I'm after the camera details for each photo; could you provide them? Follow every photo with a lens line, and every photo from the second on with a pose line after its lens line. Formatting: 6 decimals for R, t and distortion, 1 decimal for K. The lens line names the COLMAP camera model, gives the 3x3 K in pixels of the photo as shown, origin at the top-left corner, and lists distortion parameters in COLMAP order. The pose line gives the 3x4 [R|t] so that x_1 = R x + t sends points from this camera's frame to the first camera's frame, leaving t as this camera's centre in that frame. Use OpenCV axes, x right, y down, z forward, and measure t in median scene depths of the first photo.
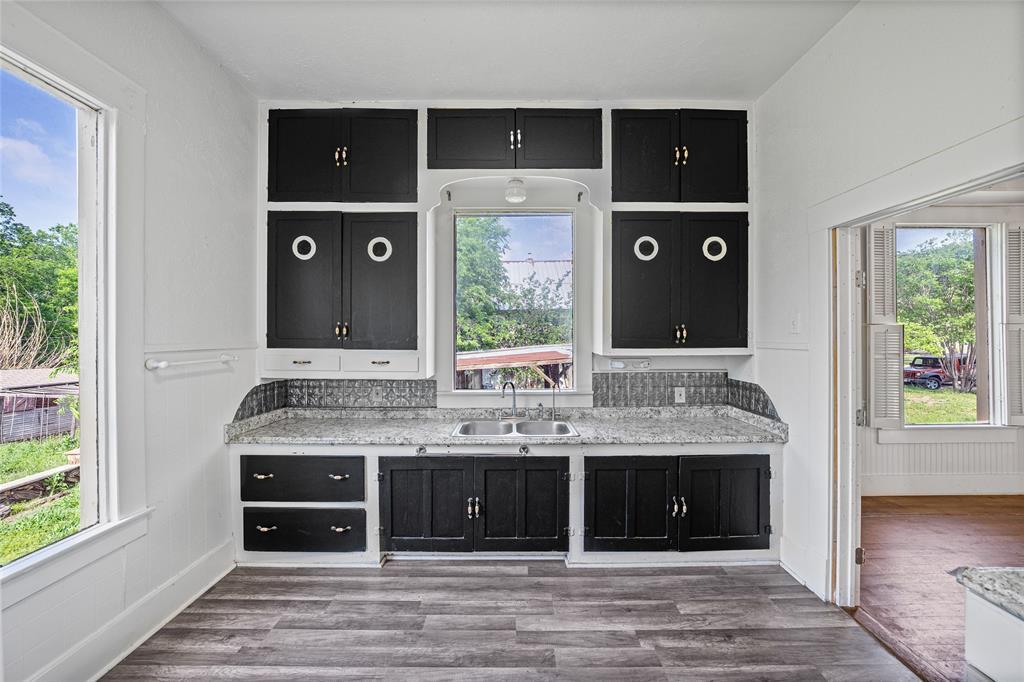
lens RADIAL K [[379.4, 0, 505.6], [0, 379.4, 335.6], [0, 0, 1]] dist [-0.003308, 0.000000]
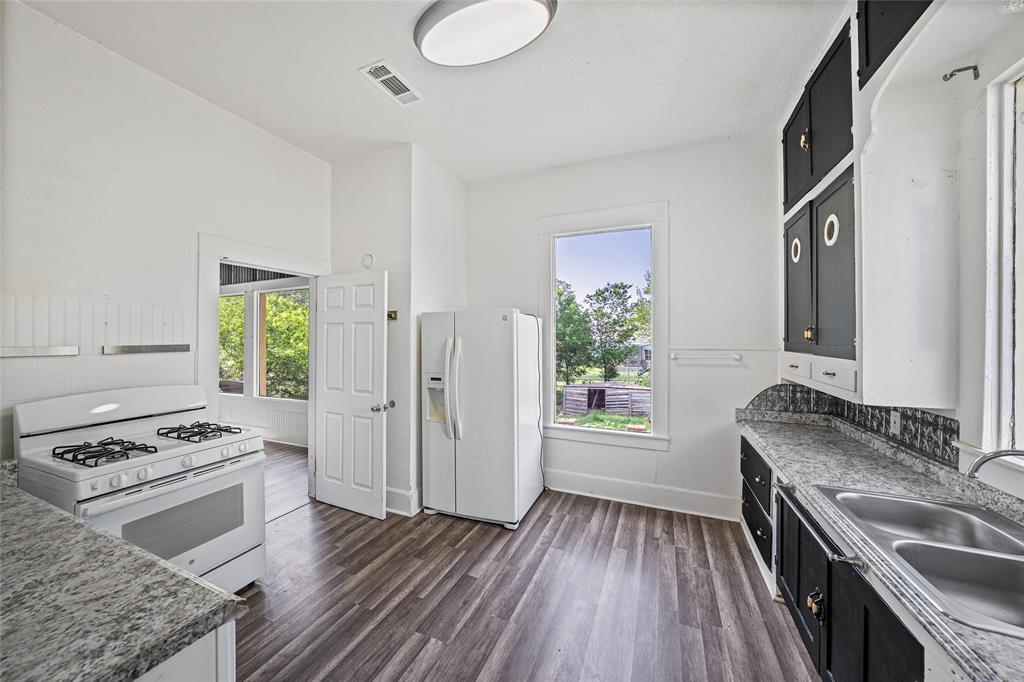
lens RADIAL K [[352.6, 0, 507.0], [0, 352.6, 338.5], [0, 0, 1]] dist [-0.001917, -0.000009]
pose [[-0.386233, -0.002724, -0.922397, 0.703501], [-0.002960, 0.999994, -0.001713, 0.001677], [0.922396, 0.002068, -0.386239, 0.772463]]
